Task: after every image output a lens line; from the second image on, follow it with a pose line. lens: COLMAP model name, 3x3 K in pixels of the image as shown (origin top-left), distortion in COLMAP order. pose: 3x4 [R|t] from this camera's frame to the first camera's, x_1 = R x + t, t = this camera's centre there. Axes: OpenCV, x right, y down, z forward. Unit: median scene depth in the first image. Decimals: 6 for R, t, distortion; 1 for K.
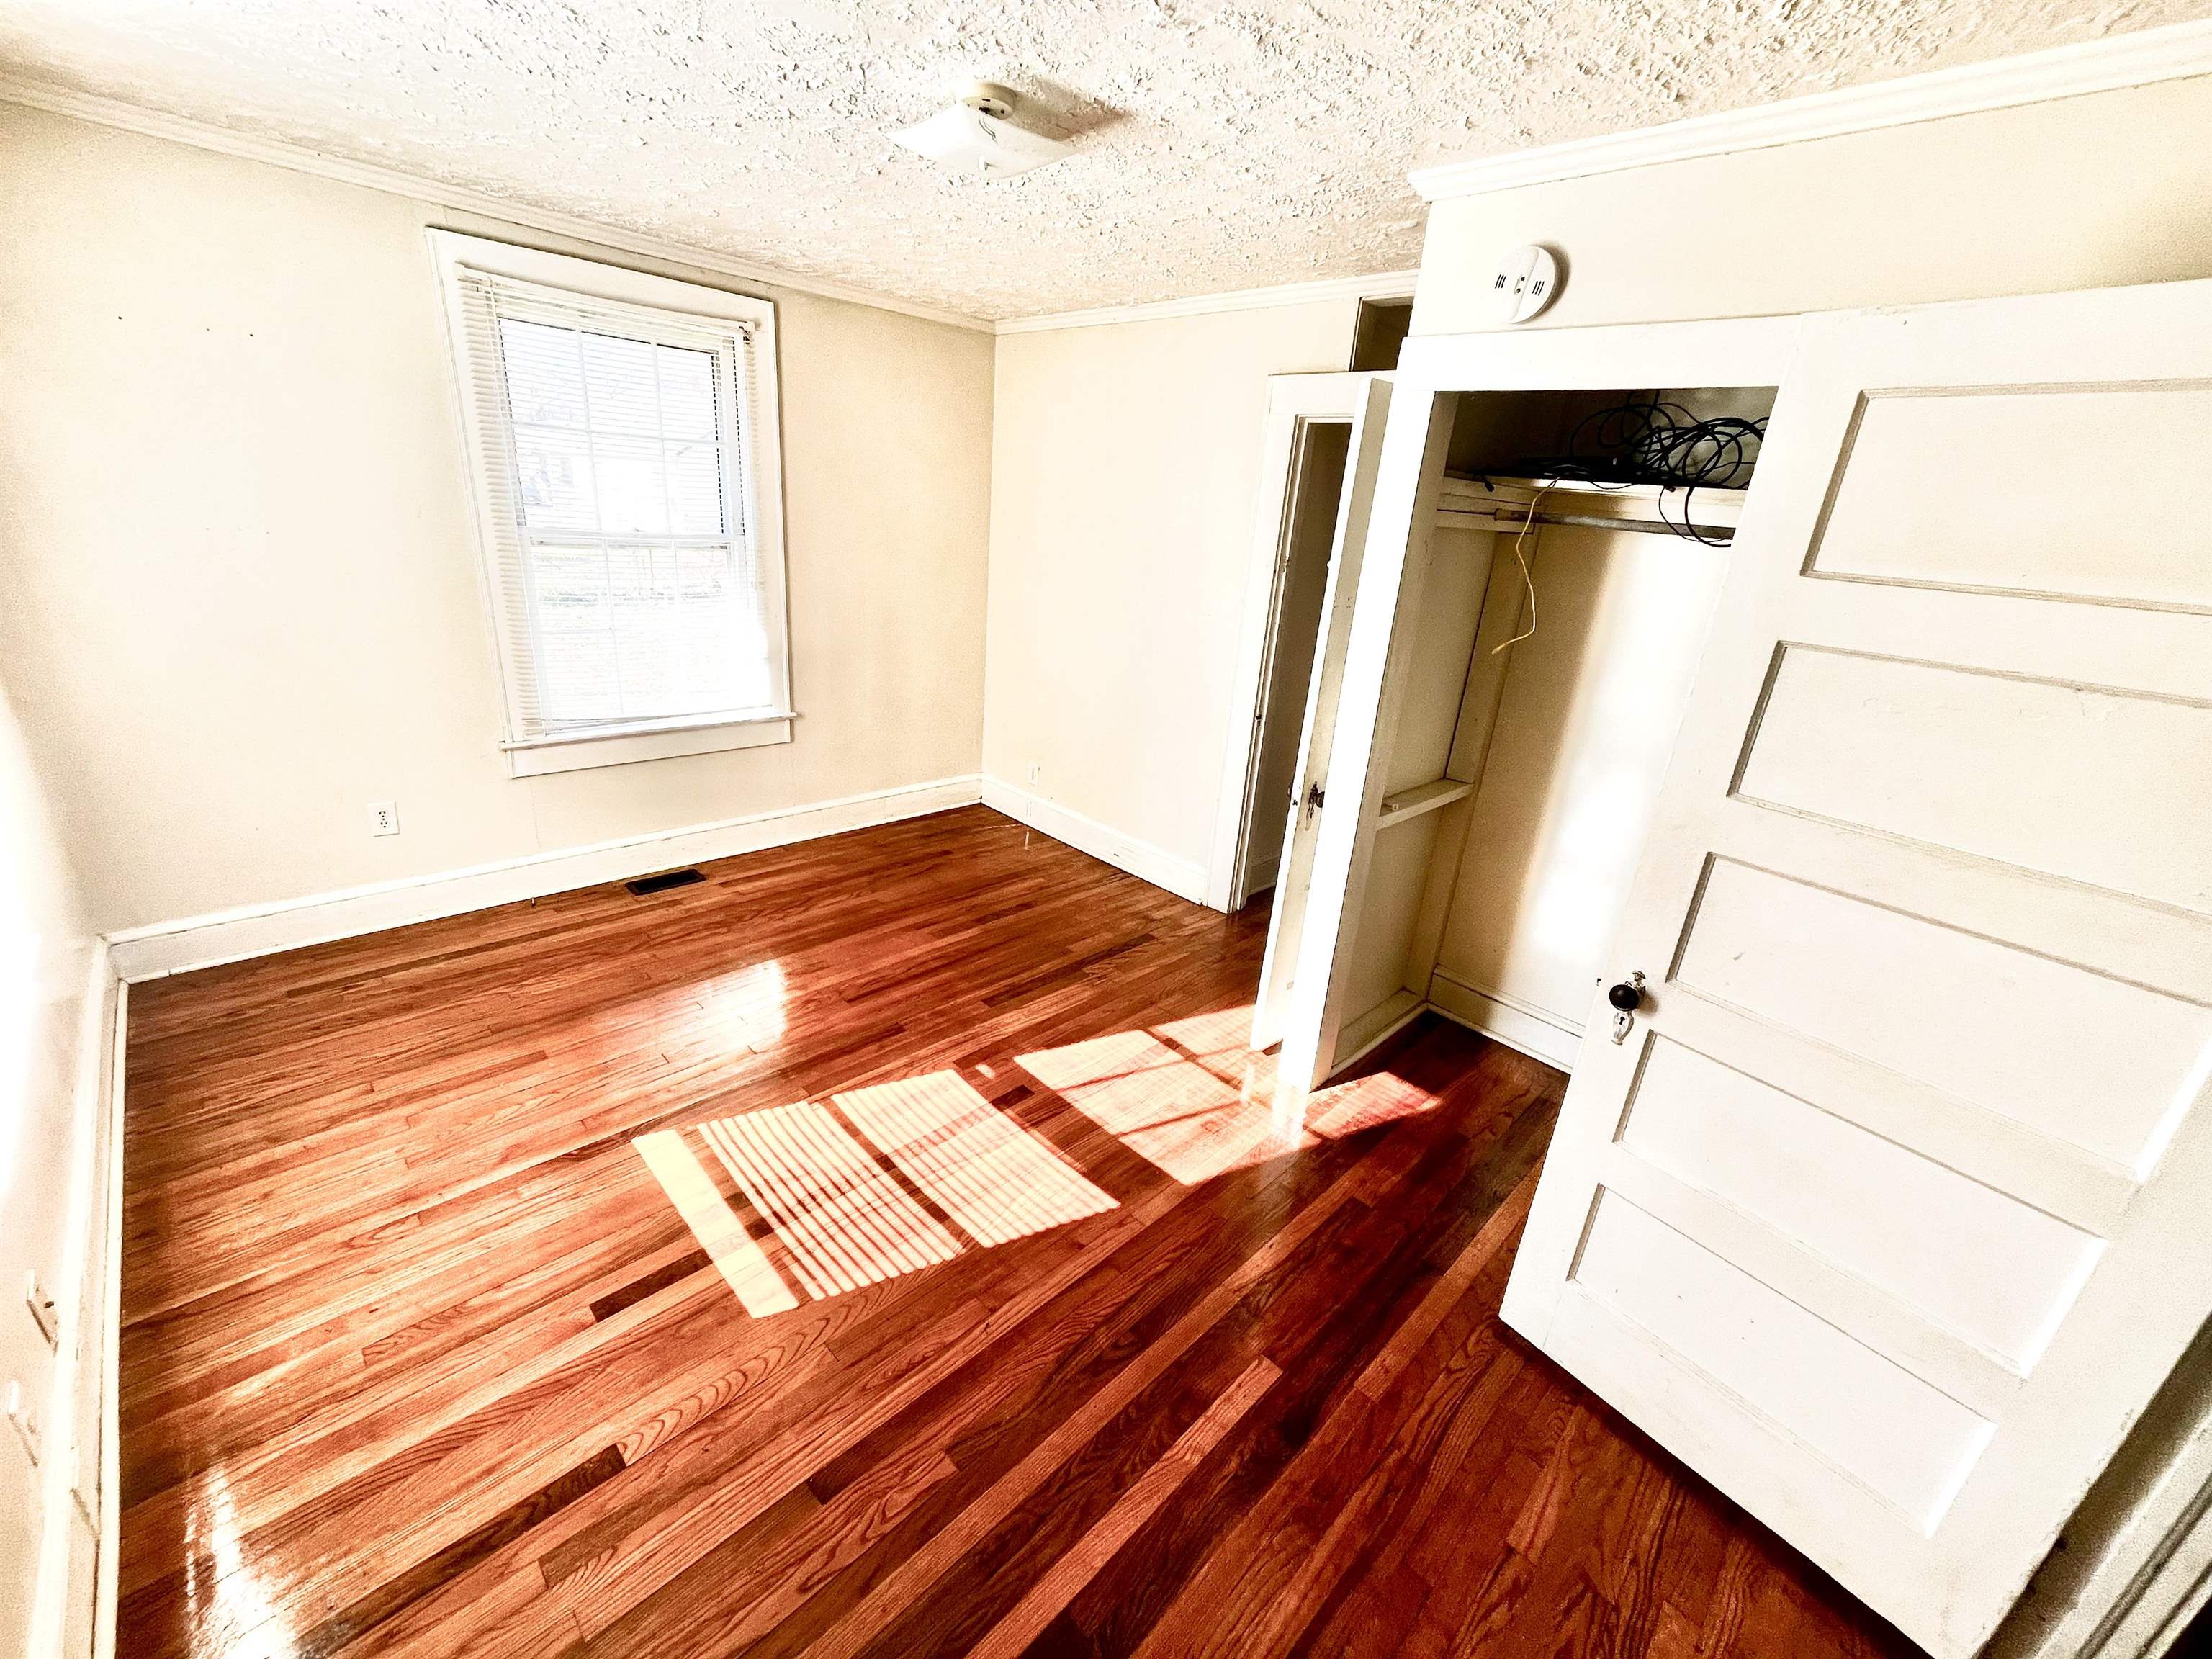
lens RADIAL K [[889.2, 0, 1103.8], [0, 889.2, 824.1], [0, 0, 1]] dist [-0.004017, 0.000026]
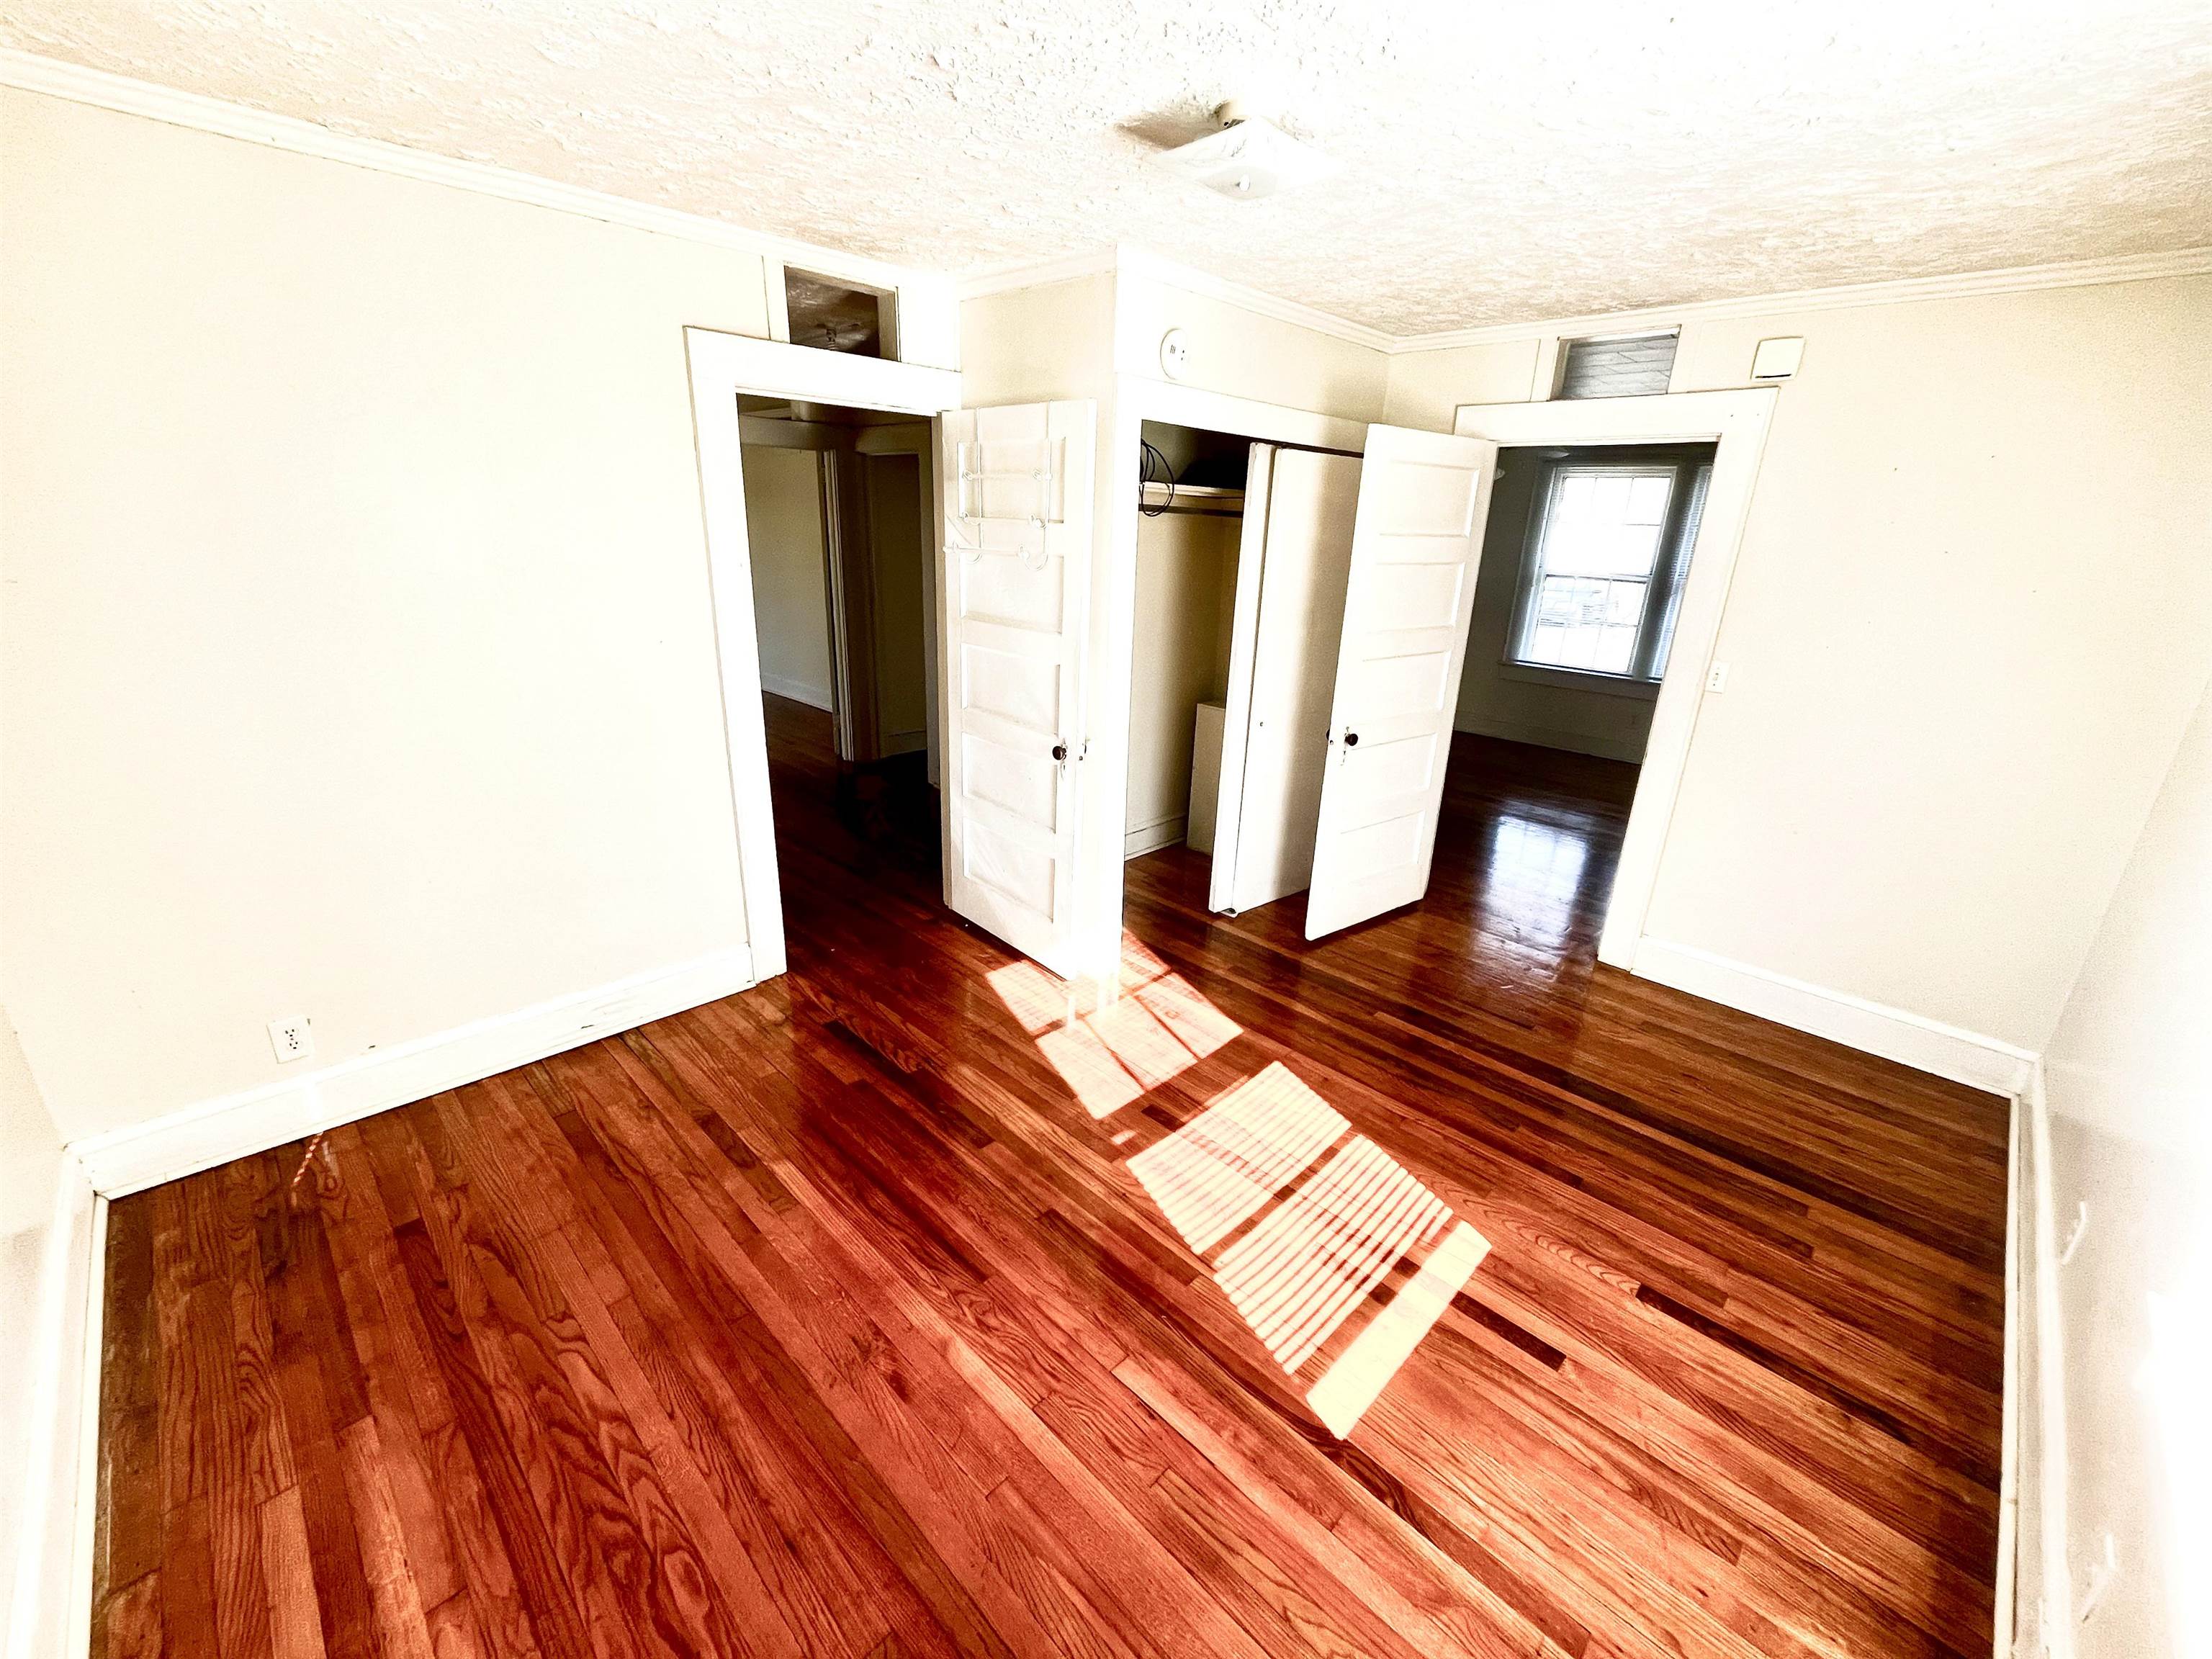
lens RADIAL K [[889.2, 0, 1103.7], [0, 889.2, 833.1], [0, 0, 1]] dist [-0.004017, 0.000026]
pose [[-0.006226, -0.405611, 0.914025, -1.007765], [0.306825, 0.869178, 0.387800, -0.432128], [-0.951746, 0.282860, 0.119041, 0.965839]]
